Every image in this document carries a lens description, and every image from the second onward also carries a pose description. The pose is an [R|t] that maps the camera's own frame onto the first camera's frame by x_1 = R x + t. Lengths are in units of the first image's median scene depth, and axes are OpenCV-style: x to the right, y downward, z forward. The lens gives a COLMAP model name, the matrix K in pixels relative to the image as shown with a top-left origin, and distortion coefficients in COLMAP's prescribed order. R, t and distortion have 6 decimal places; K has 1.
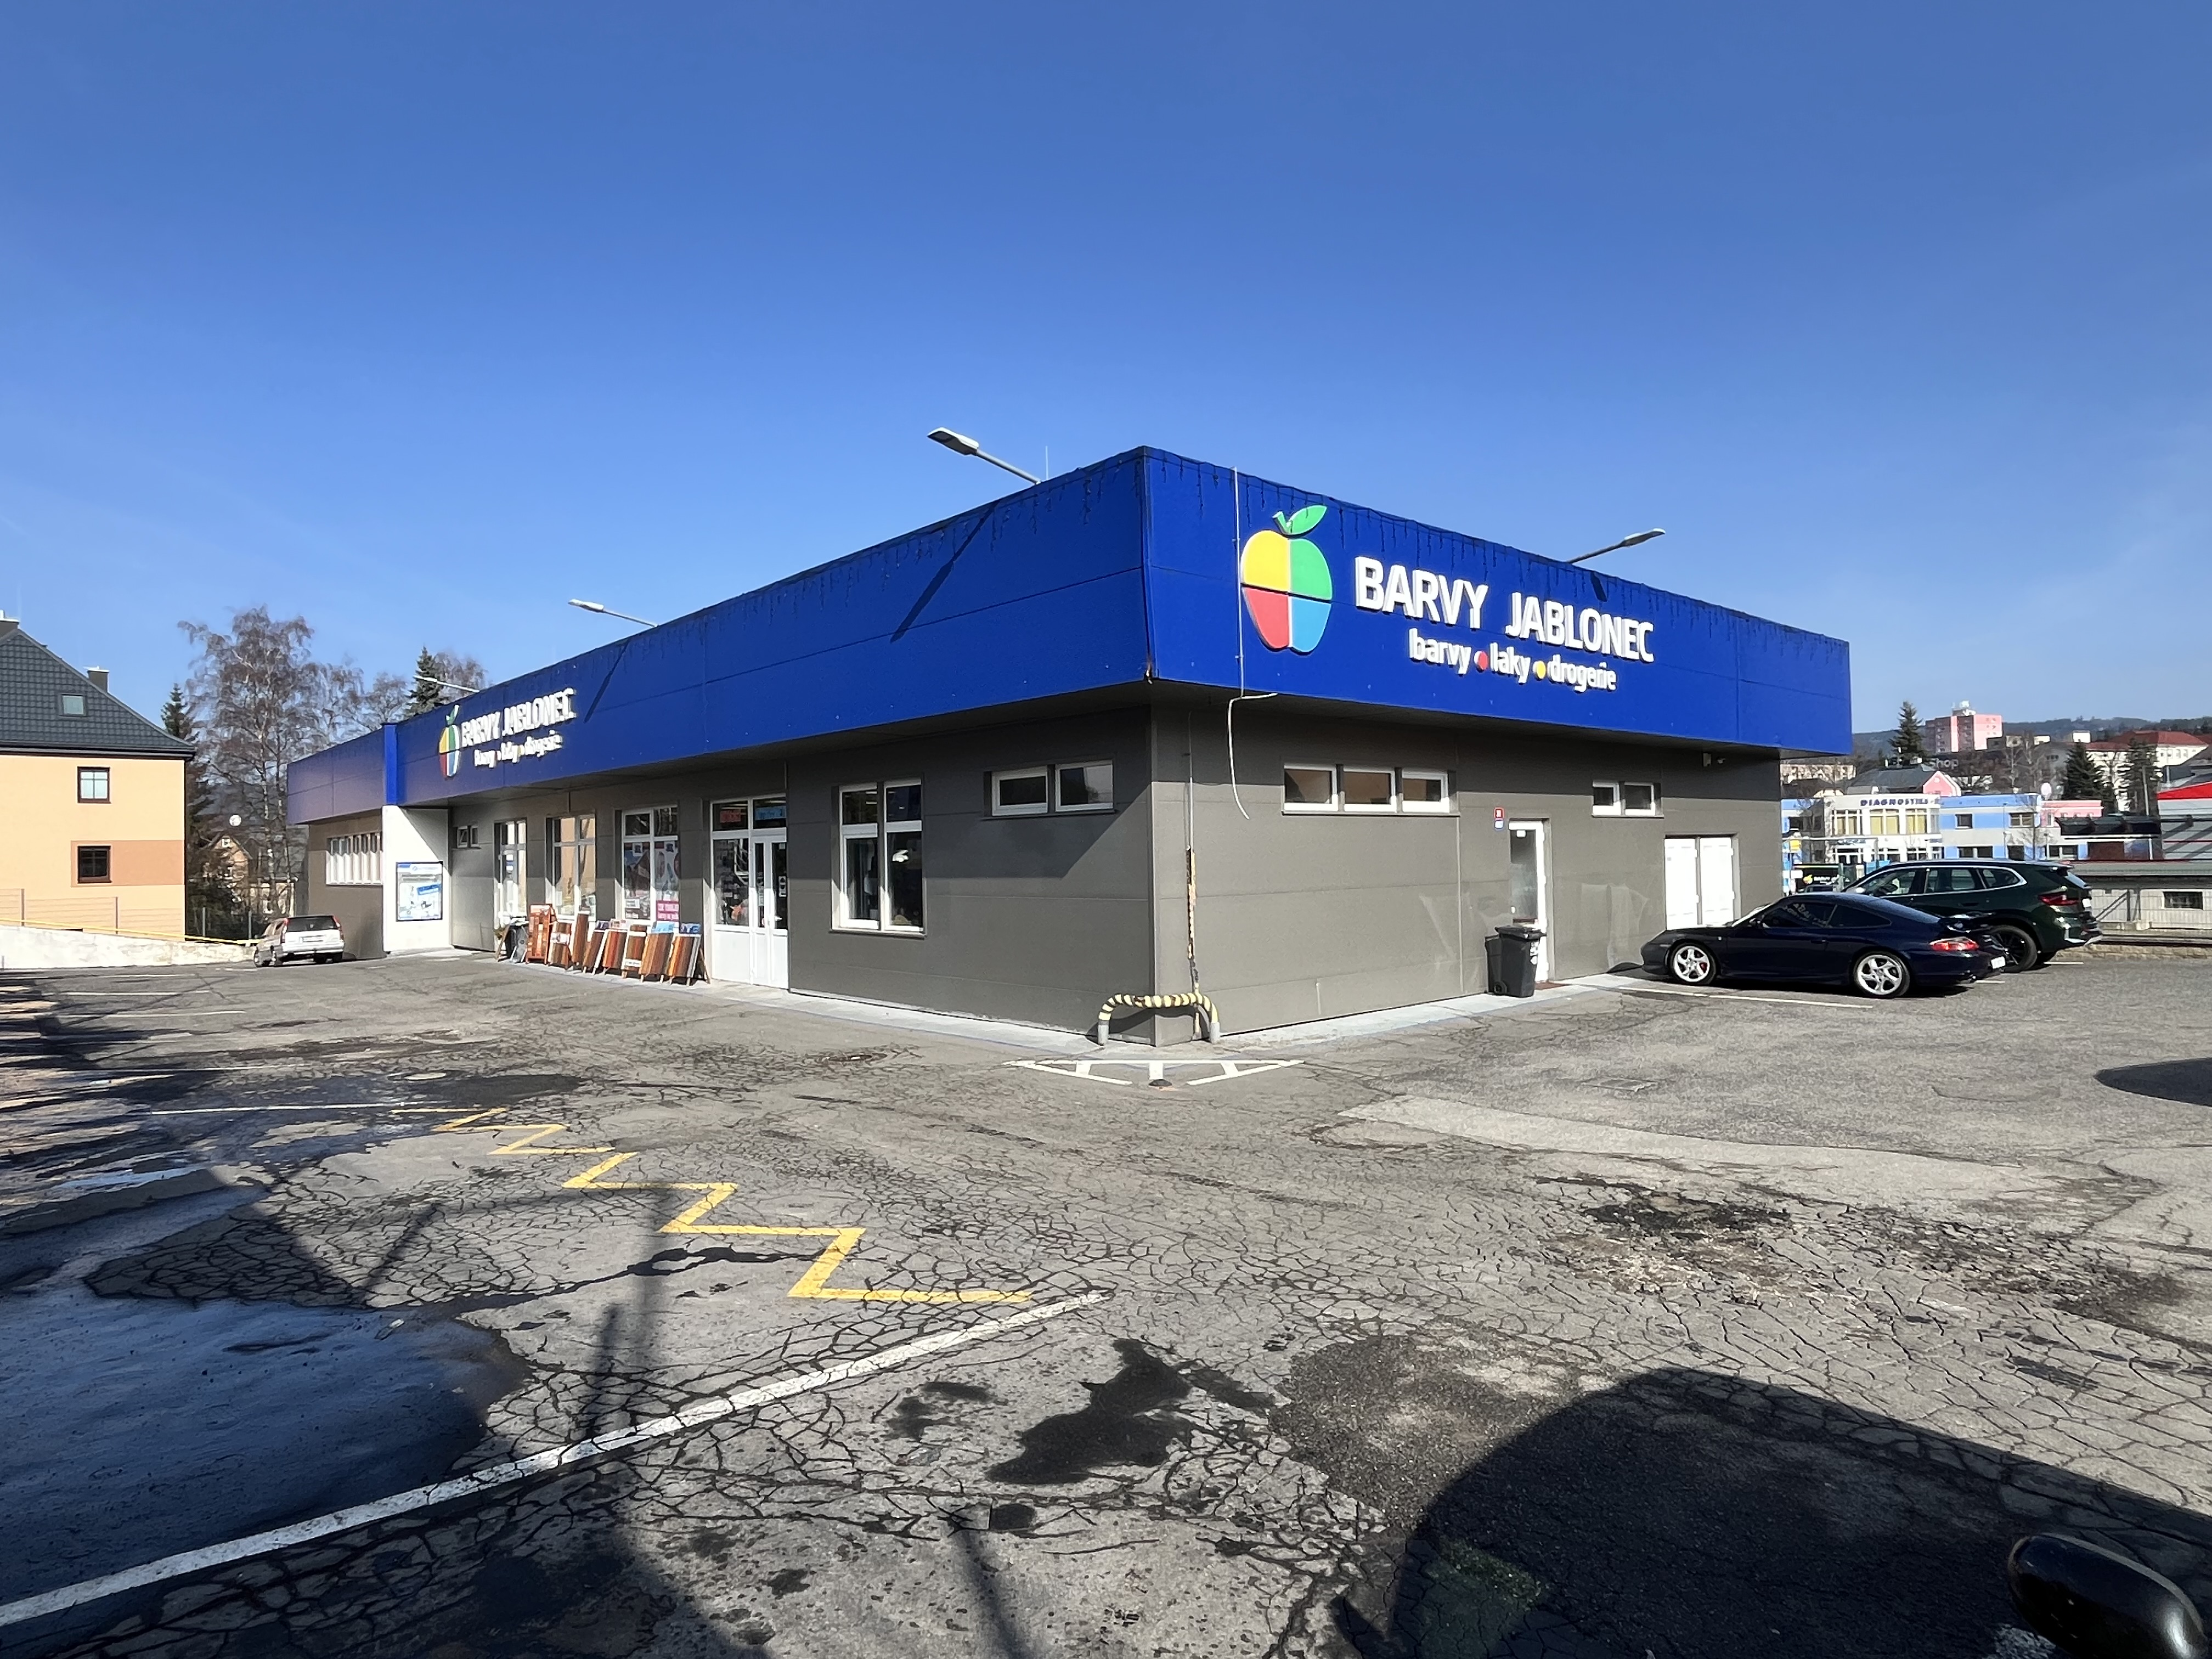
lens RADIAL K [[1249.4, 0, 1101.5], [0, 1249.4, 831.0], [0, 0, 1]] dist [-0.003052, 0.000030]
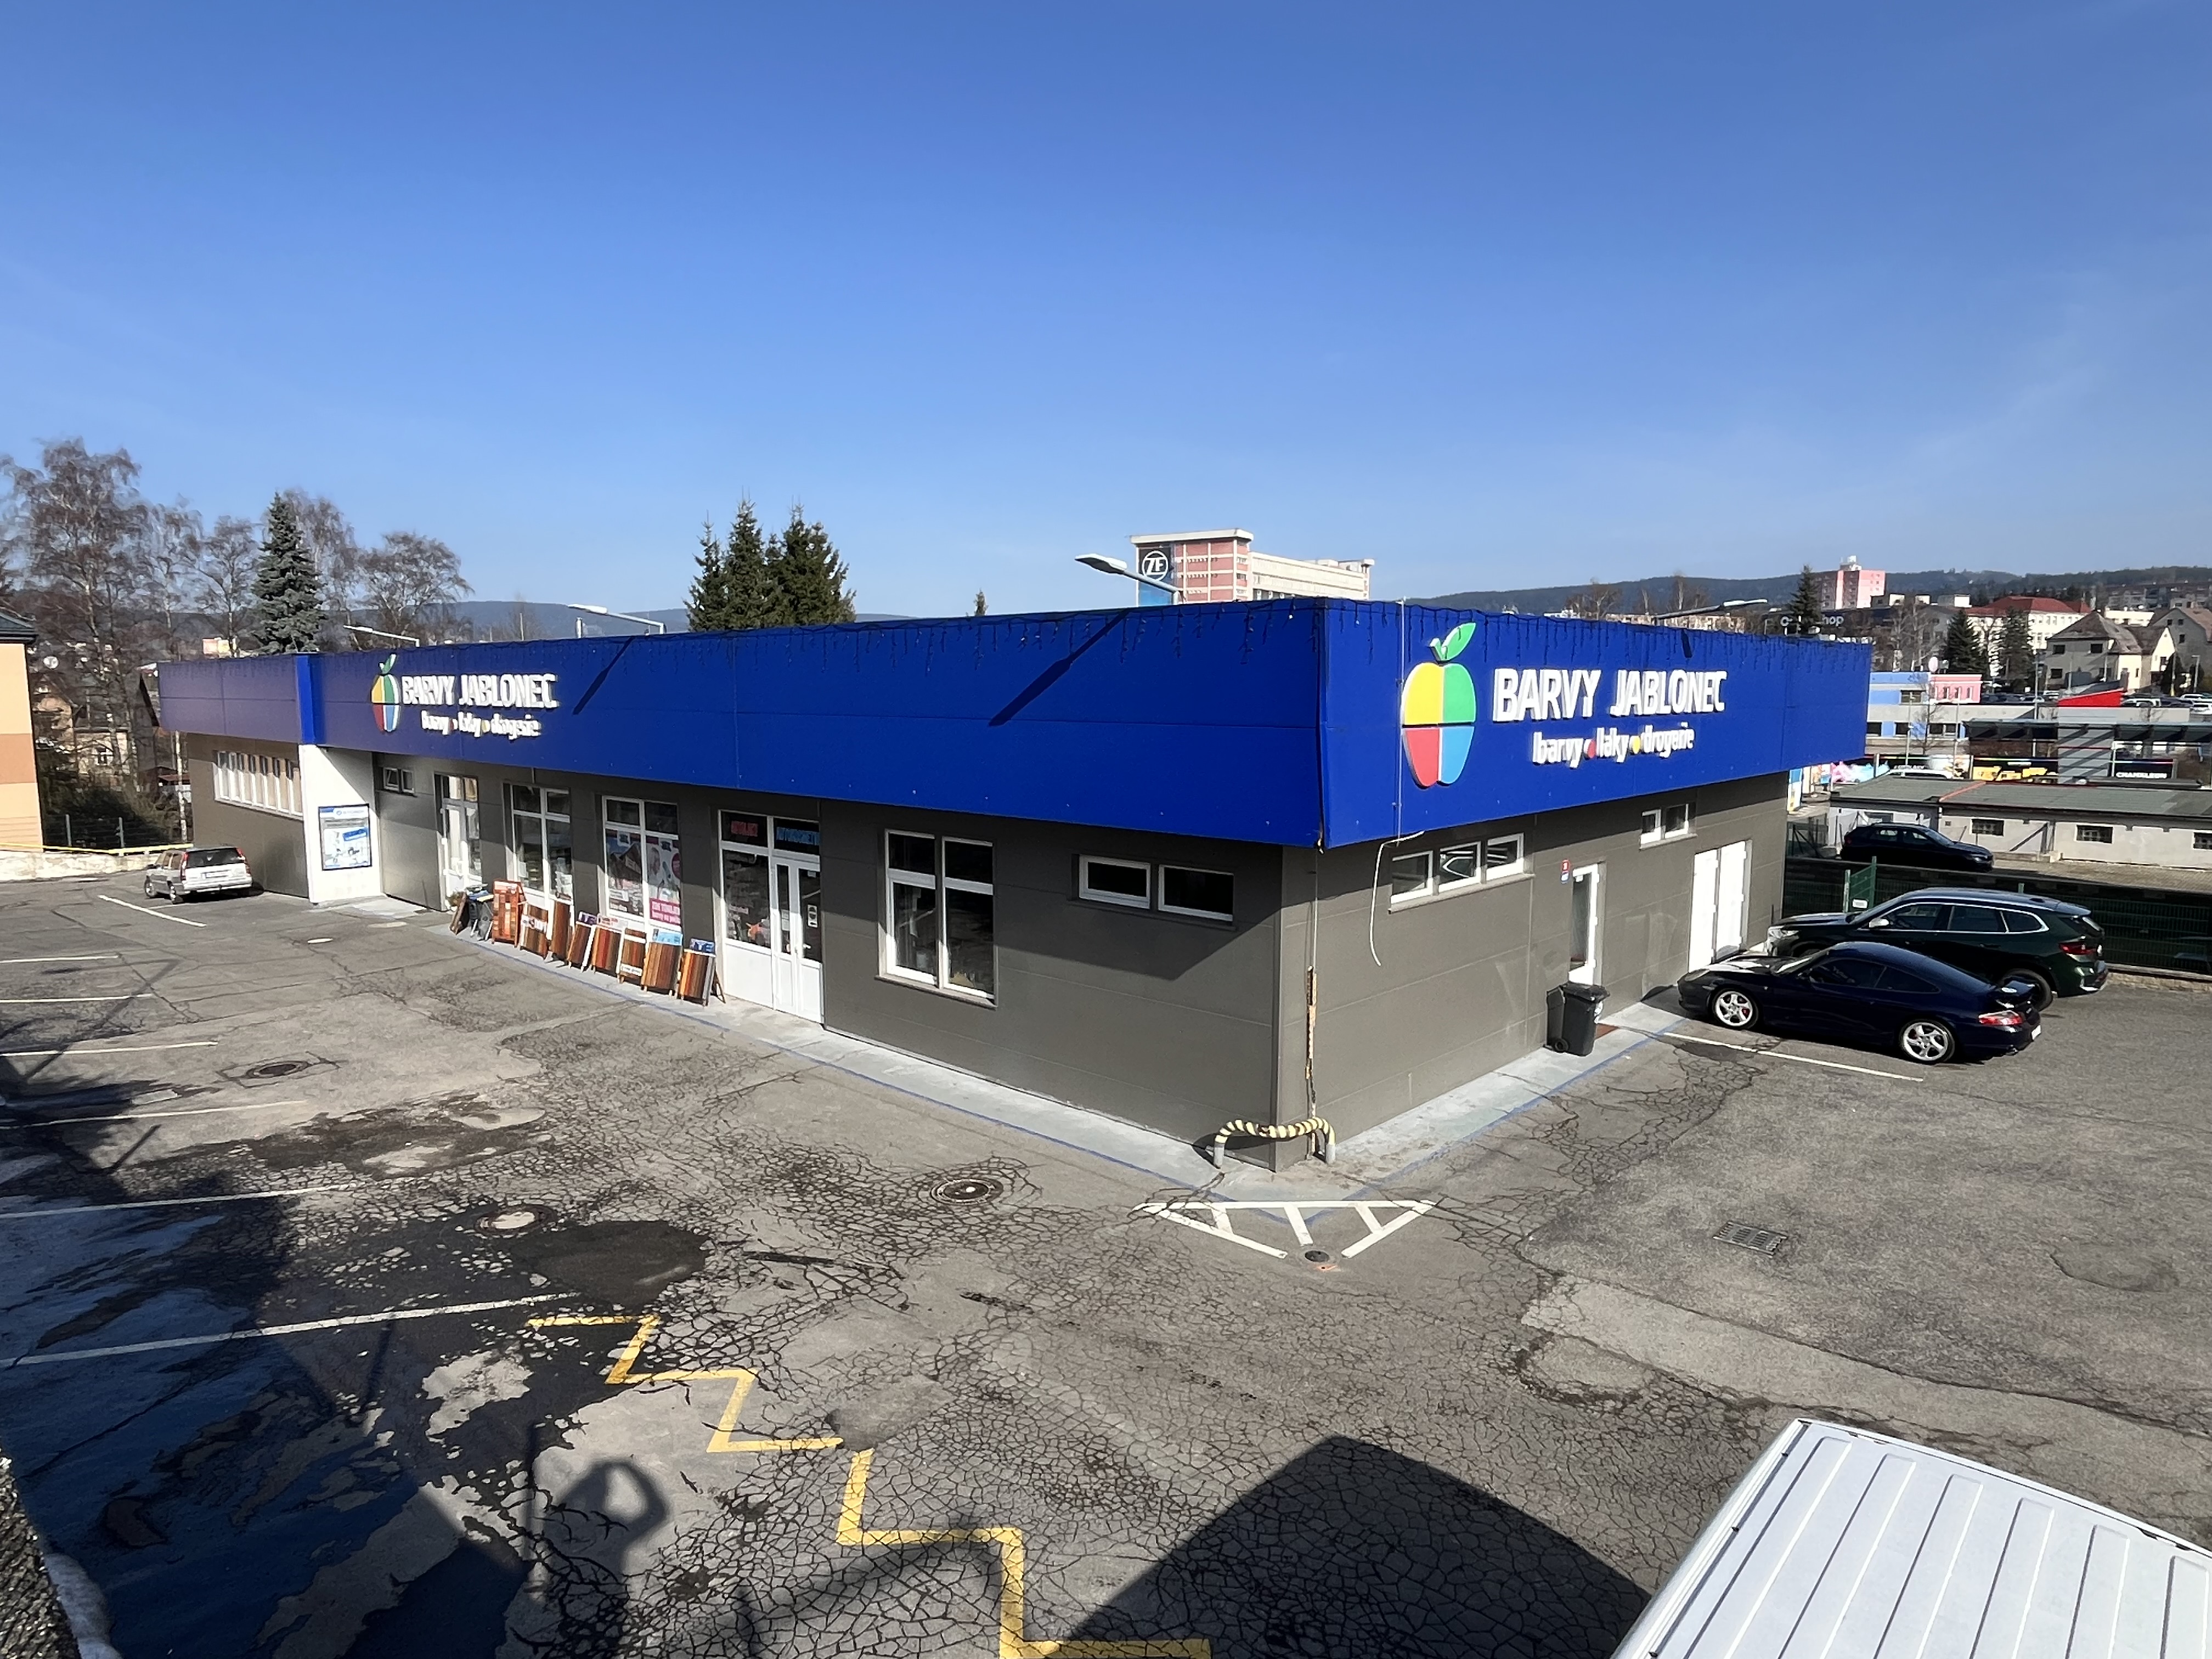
lens RADIAL K [[1278.8, 0, 1104.7], [0, 1278.8, 838.0], [0, 0, 1]] dist [-0.002019, -0.000279]
pose [[0.995882, 0.008088, 0.090295, -0.163263], [-0.020185, 0.990792, 0.133877, -0.196520], [-0.088381, -0.135149, 0.986876, 0.044375]]
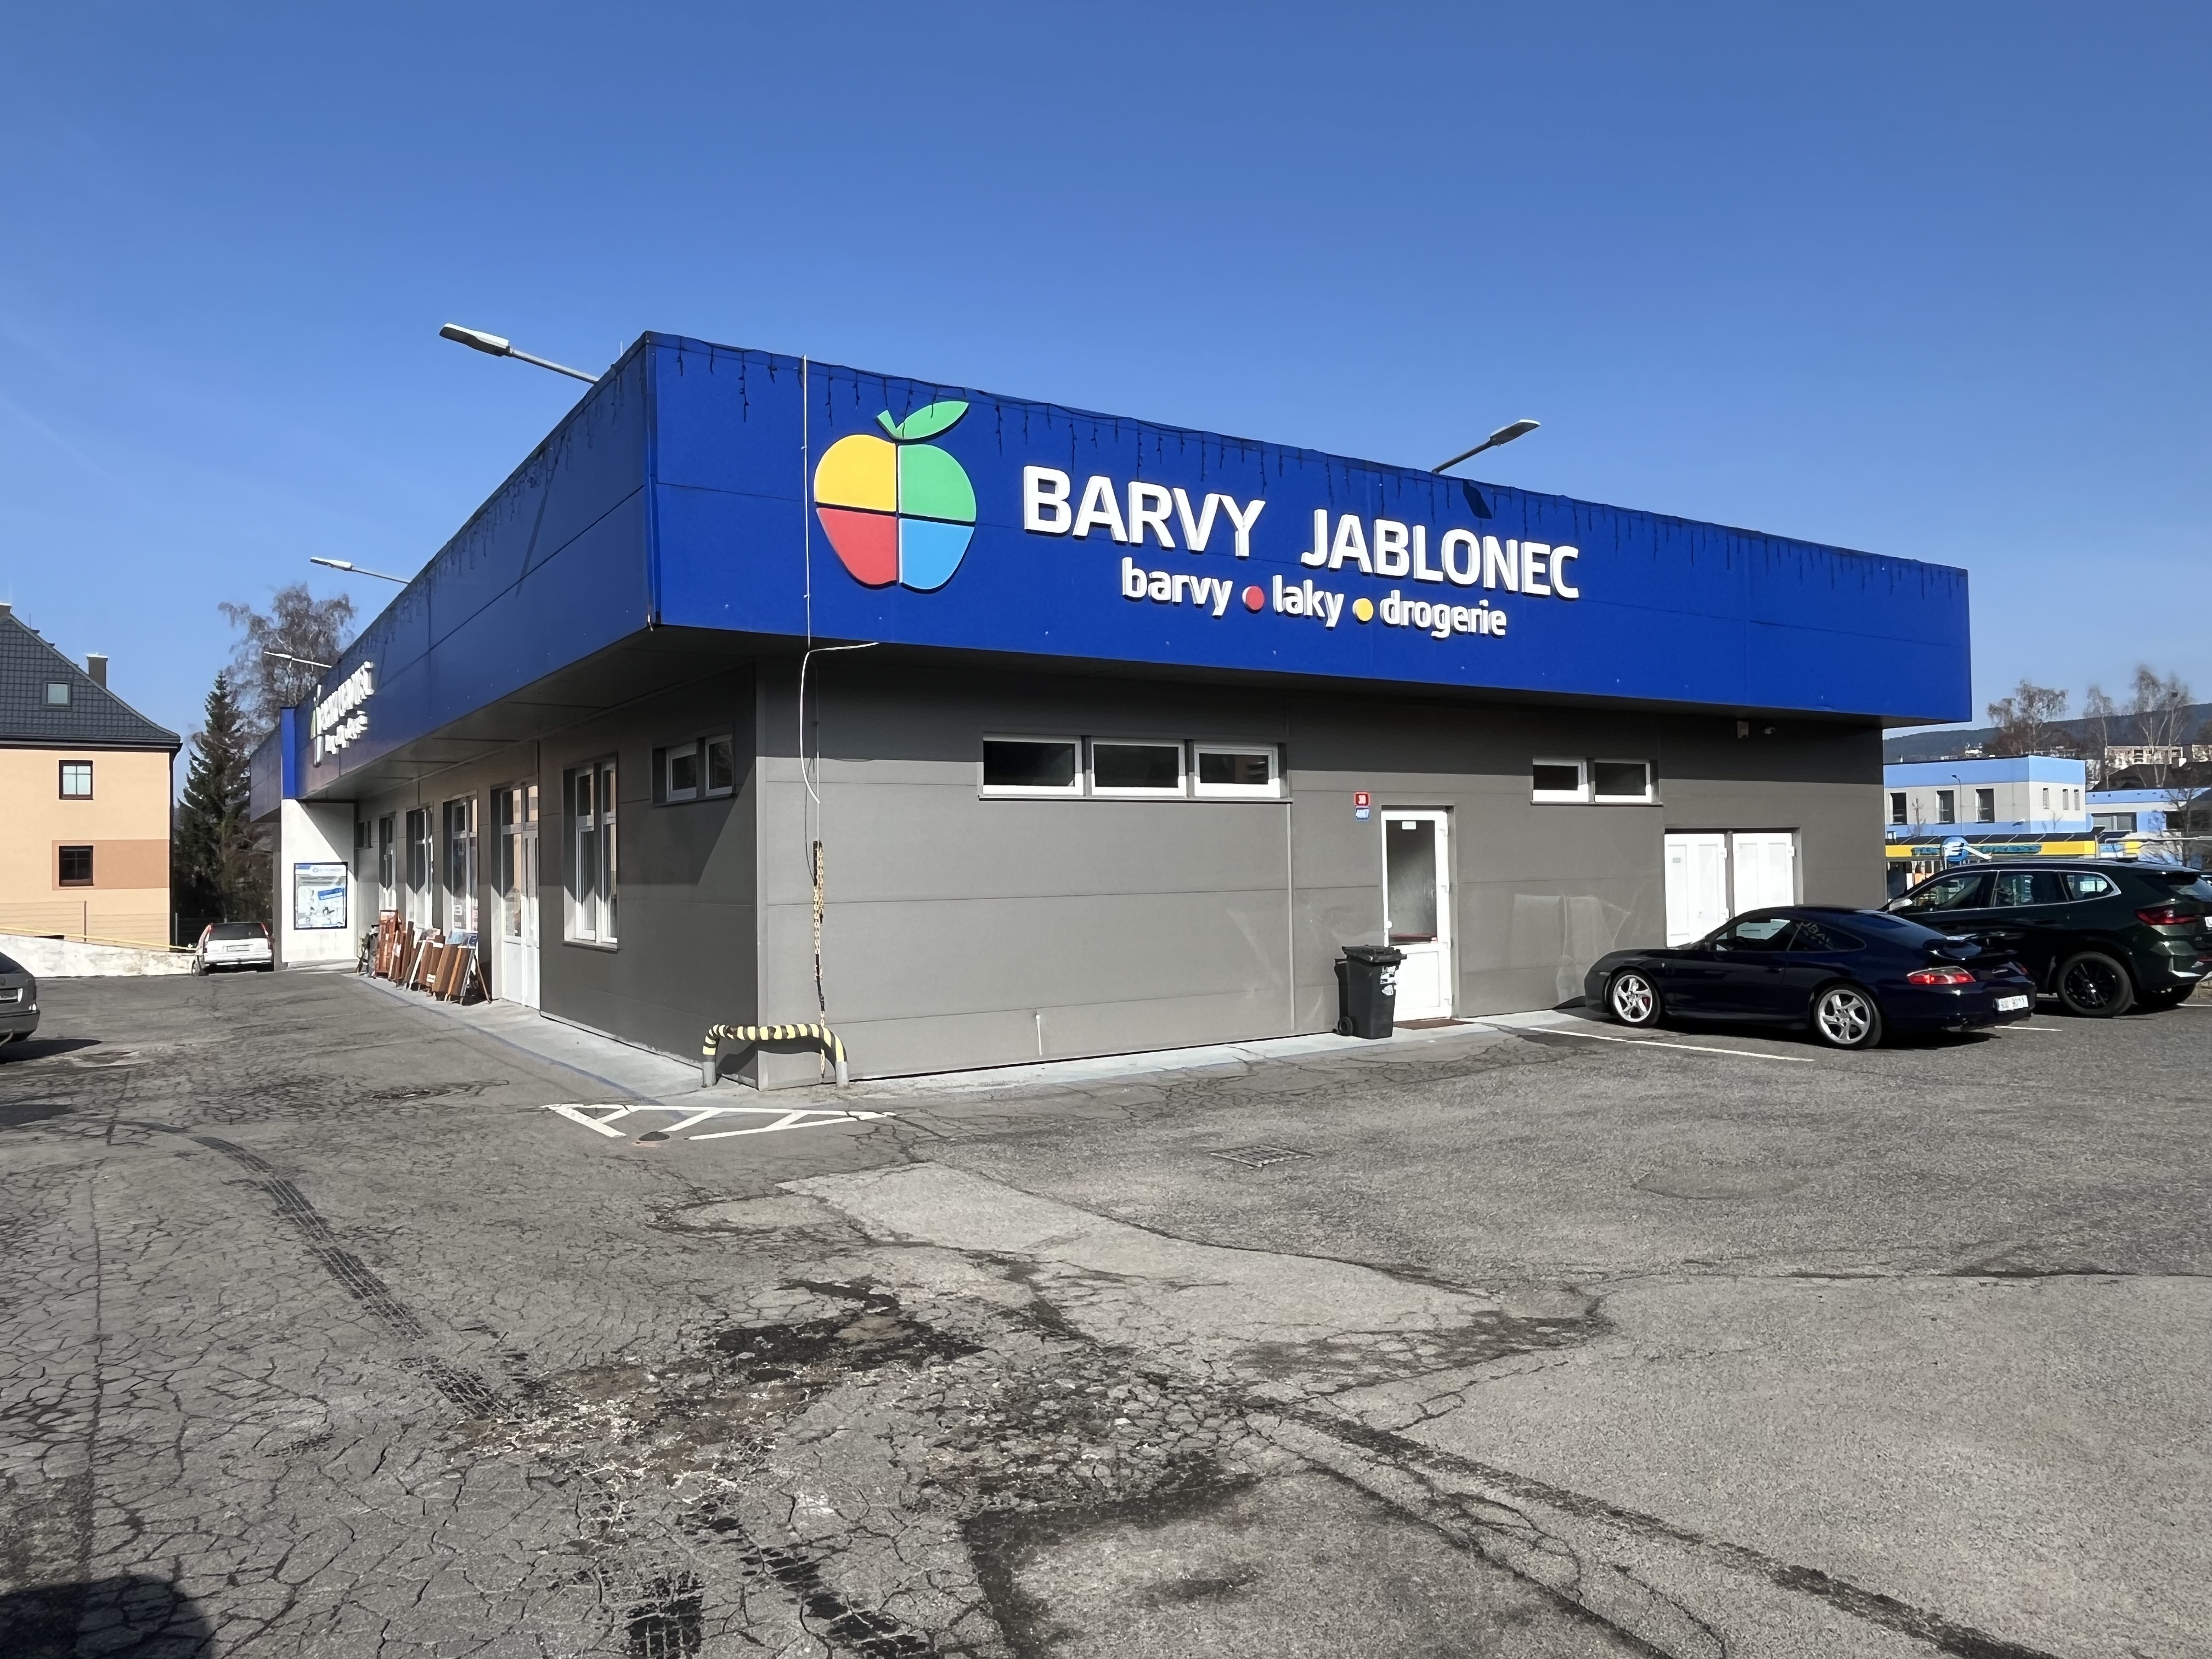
lens RADIAL K [[1478.9, 0, 1106.0], [0, 1478.9, 829.5], [0, 0, 1]] dist [-0.000912, -0.002620]
pose [[0.989486, -0.000889, -0.144626, 0.351973], [0.000640, 0.999998, -0.001770, 0.007342], [0.144627, 0.001659, 0.989485, 0.088709]]
